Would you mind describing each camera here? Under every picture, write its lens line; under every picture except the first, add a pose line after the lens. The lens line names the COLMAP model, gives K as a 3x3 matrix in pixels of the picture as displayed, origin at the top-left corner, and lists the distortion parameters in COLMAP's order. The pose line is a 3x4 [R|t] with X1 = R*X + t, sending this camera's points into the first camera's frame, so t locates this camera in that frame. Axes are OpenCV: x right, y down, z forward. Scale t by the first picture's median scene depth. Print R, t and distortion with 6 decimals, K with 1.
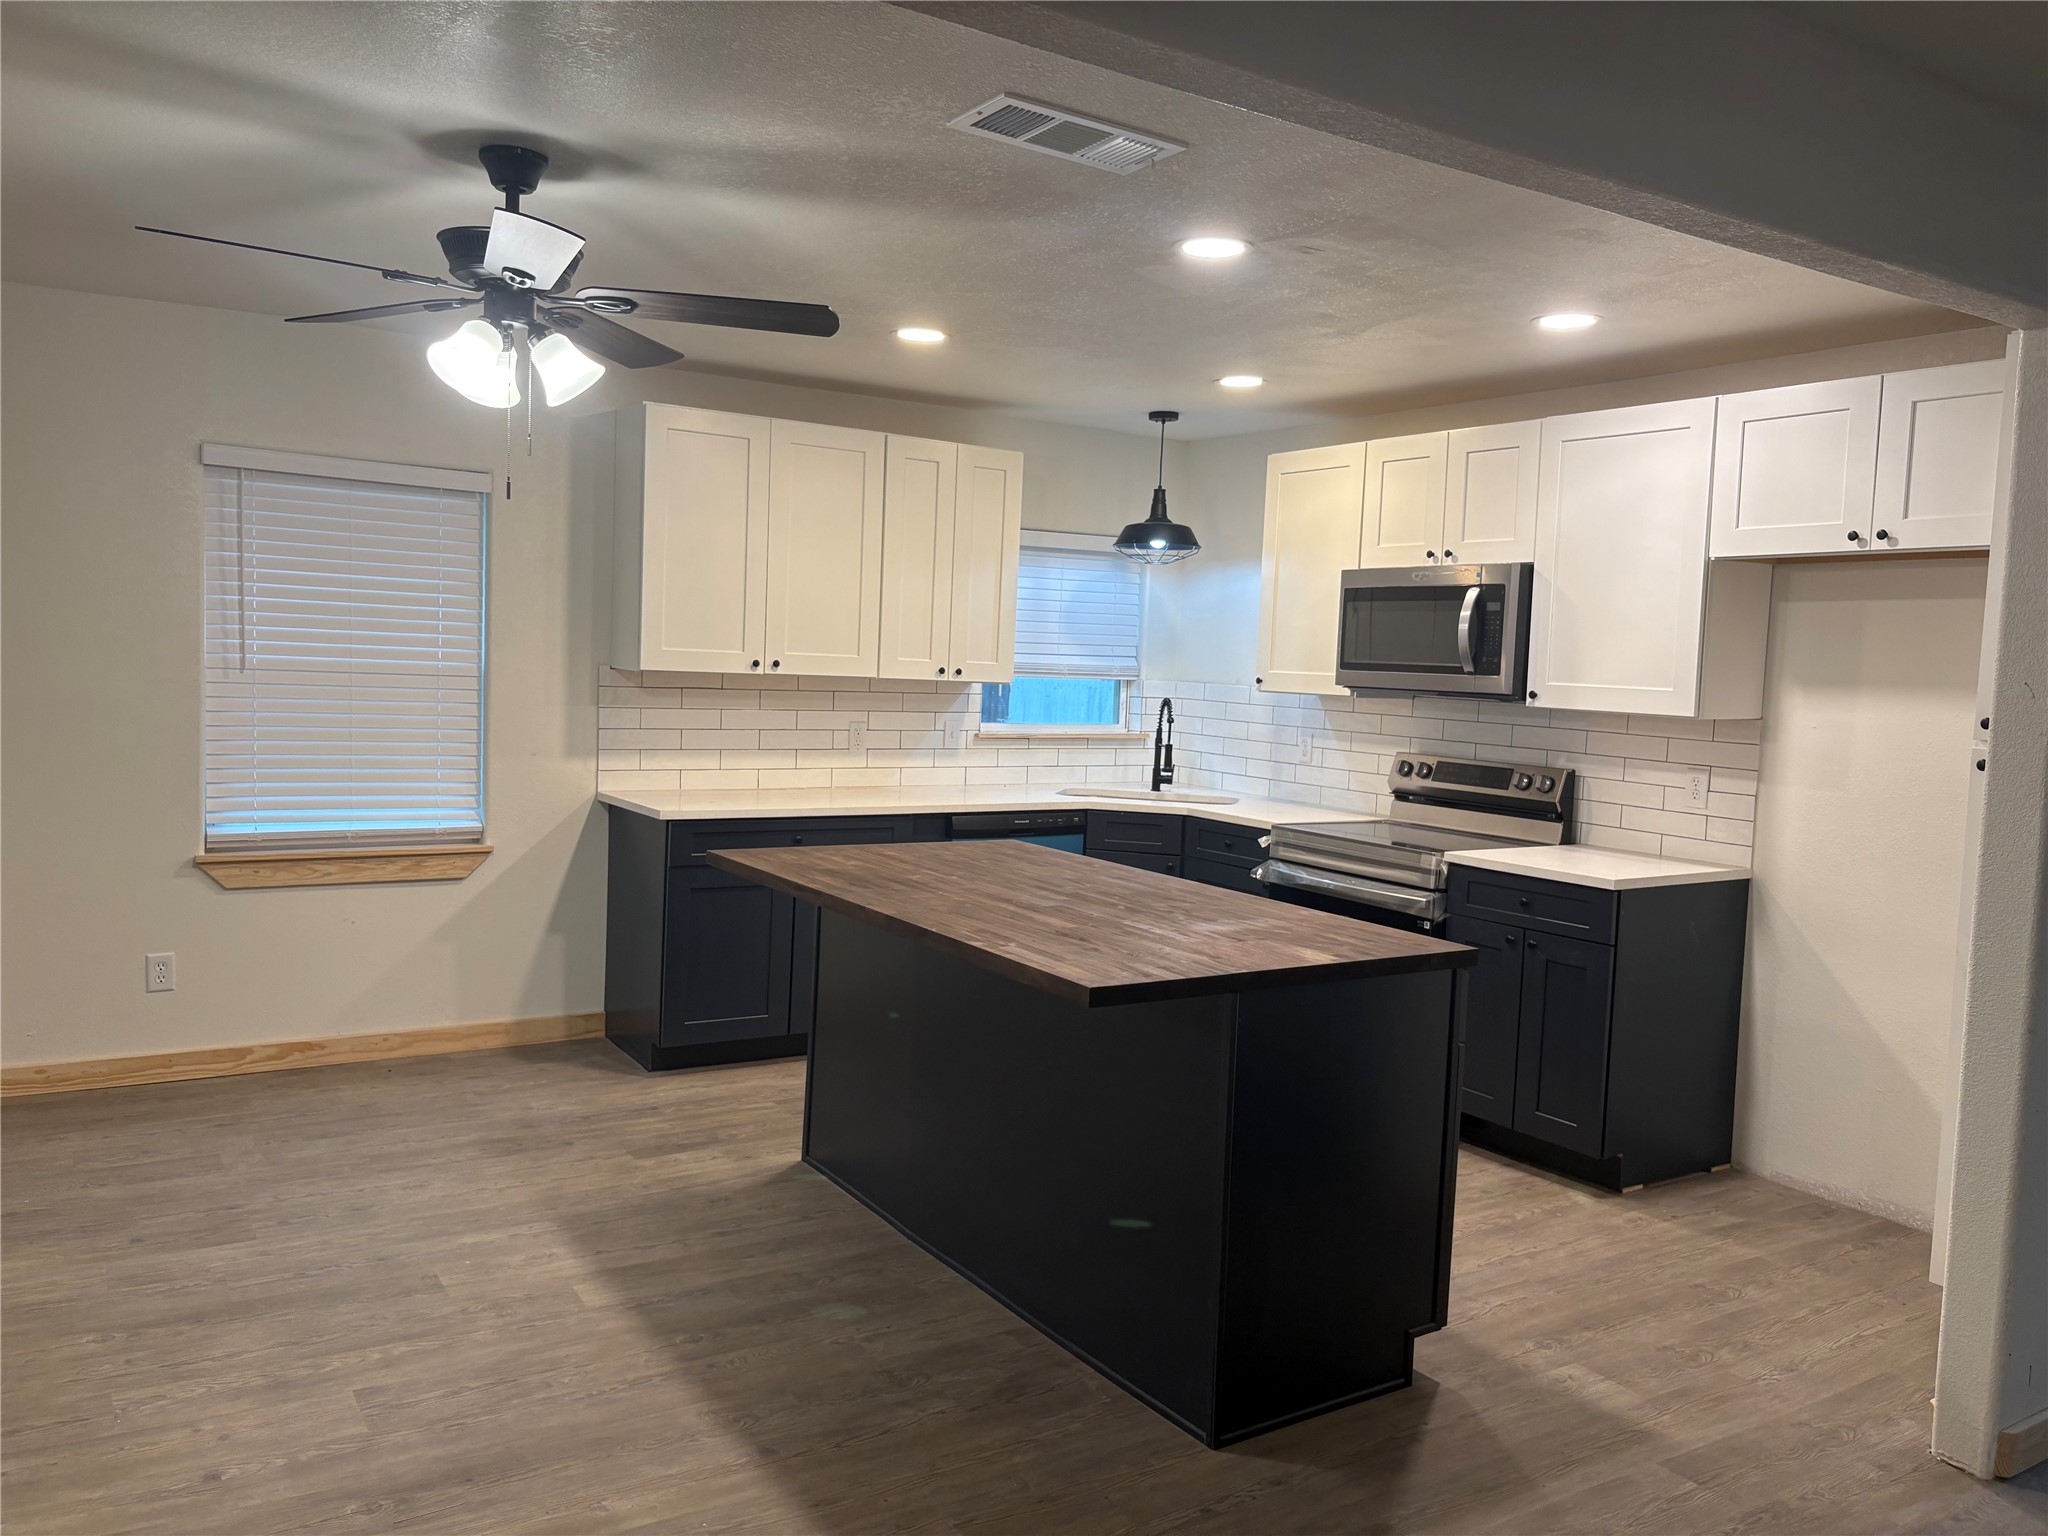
lens RADIAL K [[1540.7, 0, 1025.2], [0, 1540.7, 765.8], [0, 0, 1]] dist [0.058593, -0.086973]
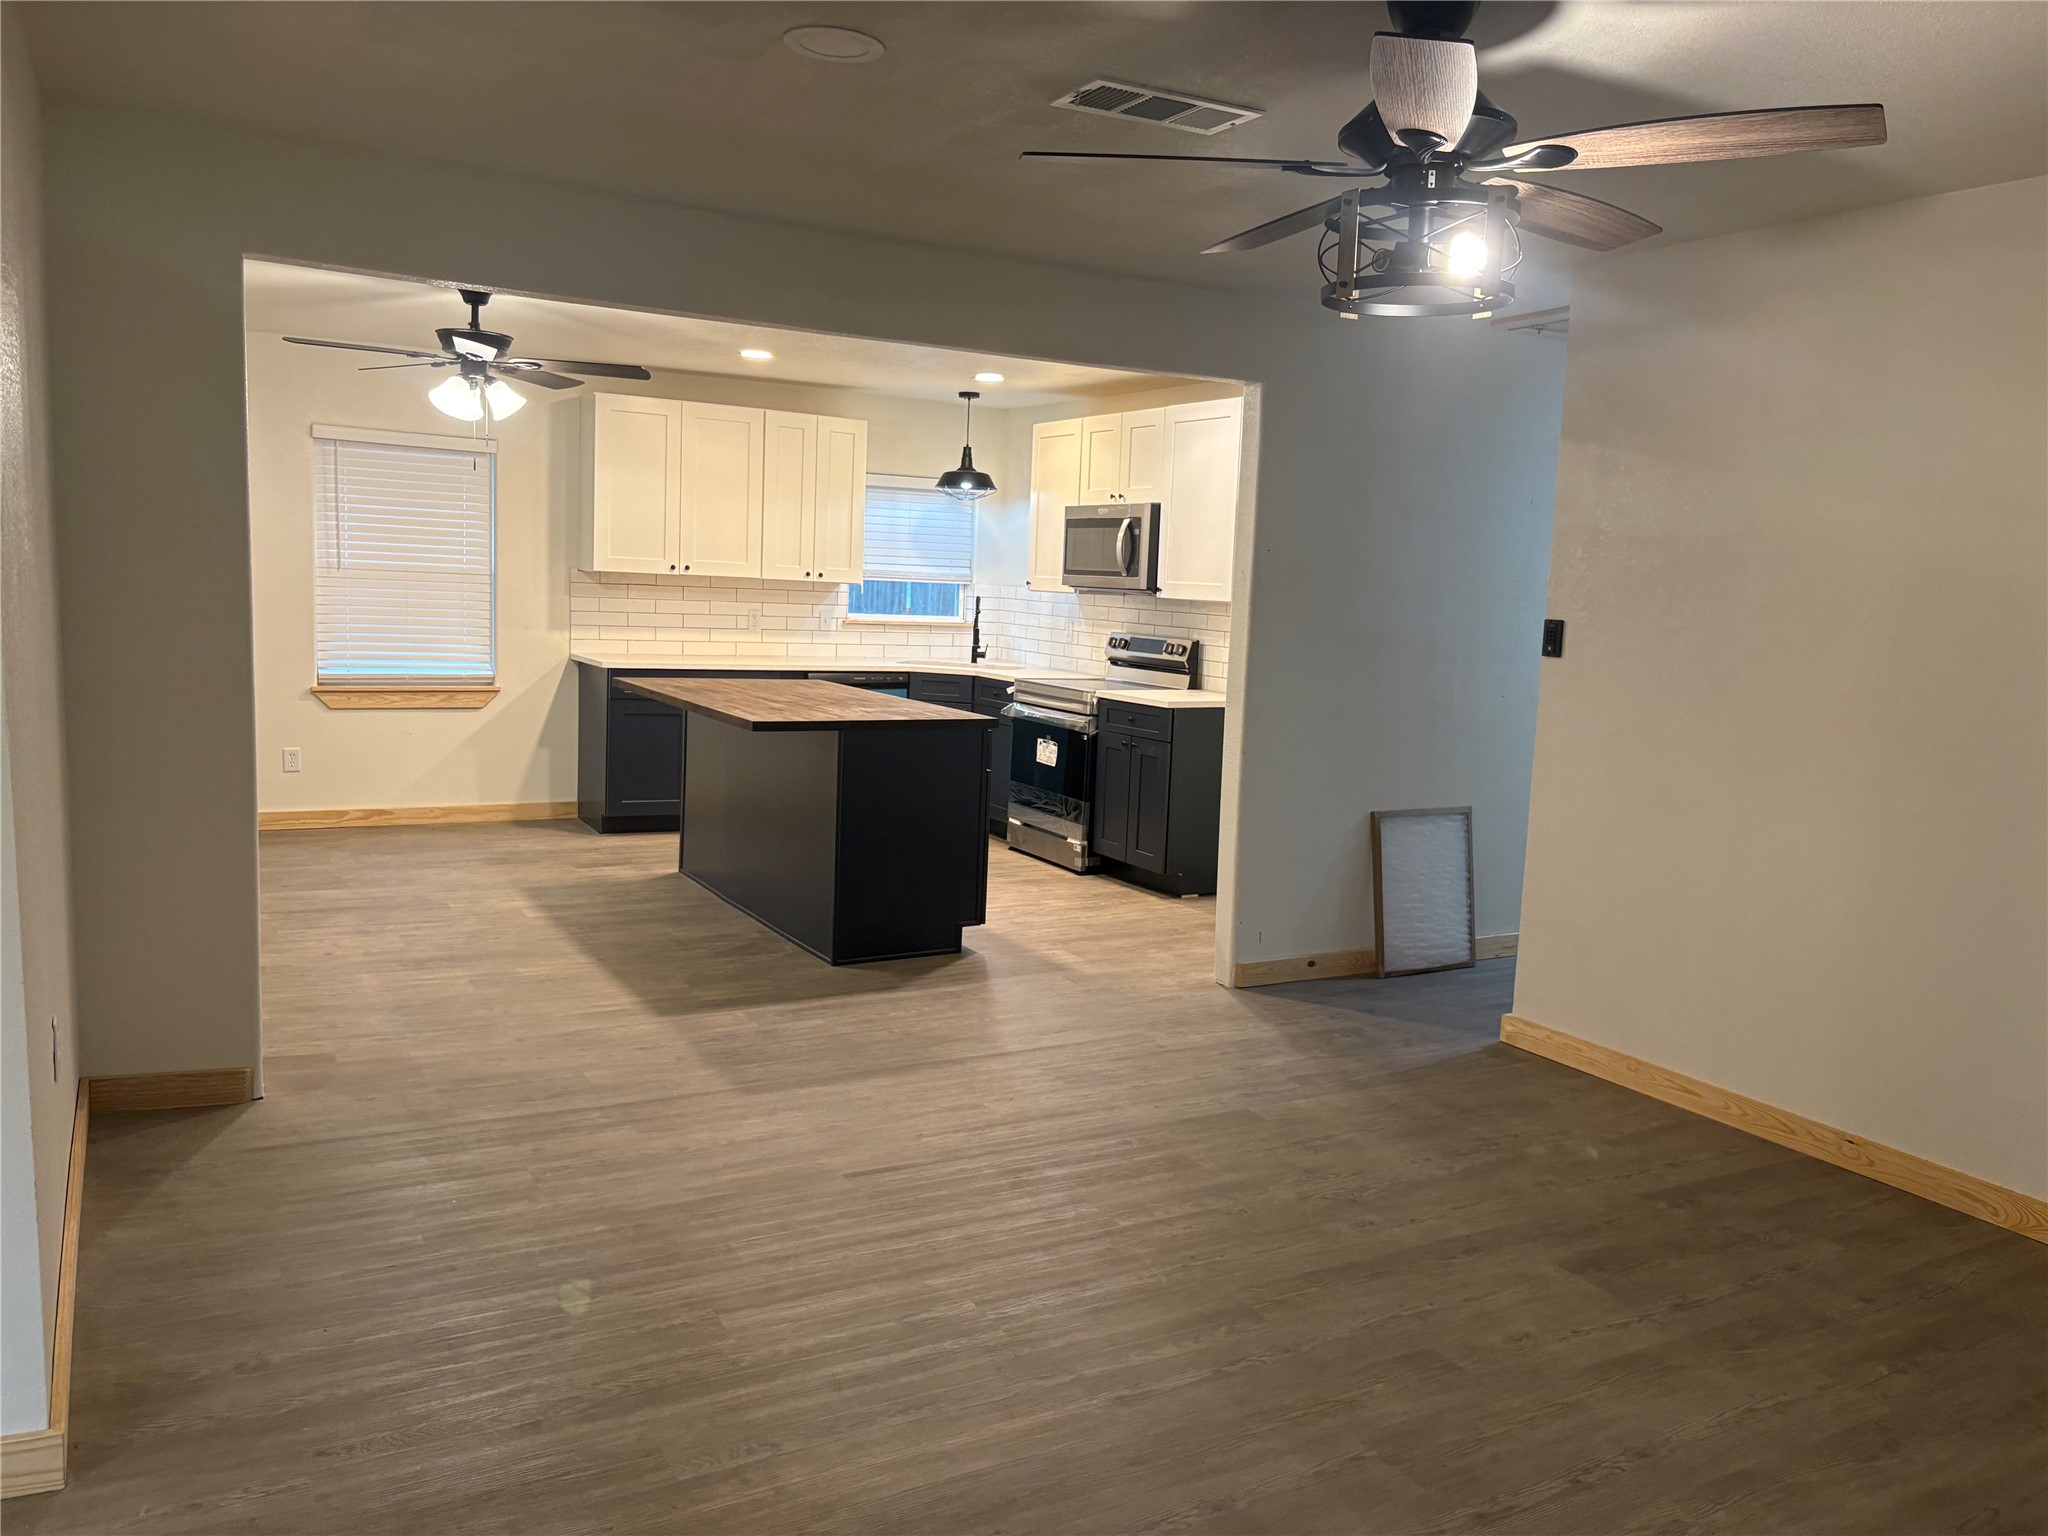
lens RADIAL K [[1549.5, 0, 1029.1], [0, 1549.5, 774.6], [0, 0, 1]] dist [0.083532, -0.233407]
pose [[0.998624, 0.011668, -0.051122, 0.253943], [-0.008936, 0.998536, 0.053343, 0.051359], [0.051669, -0.052813, 0.997267, -0.503396]]
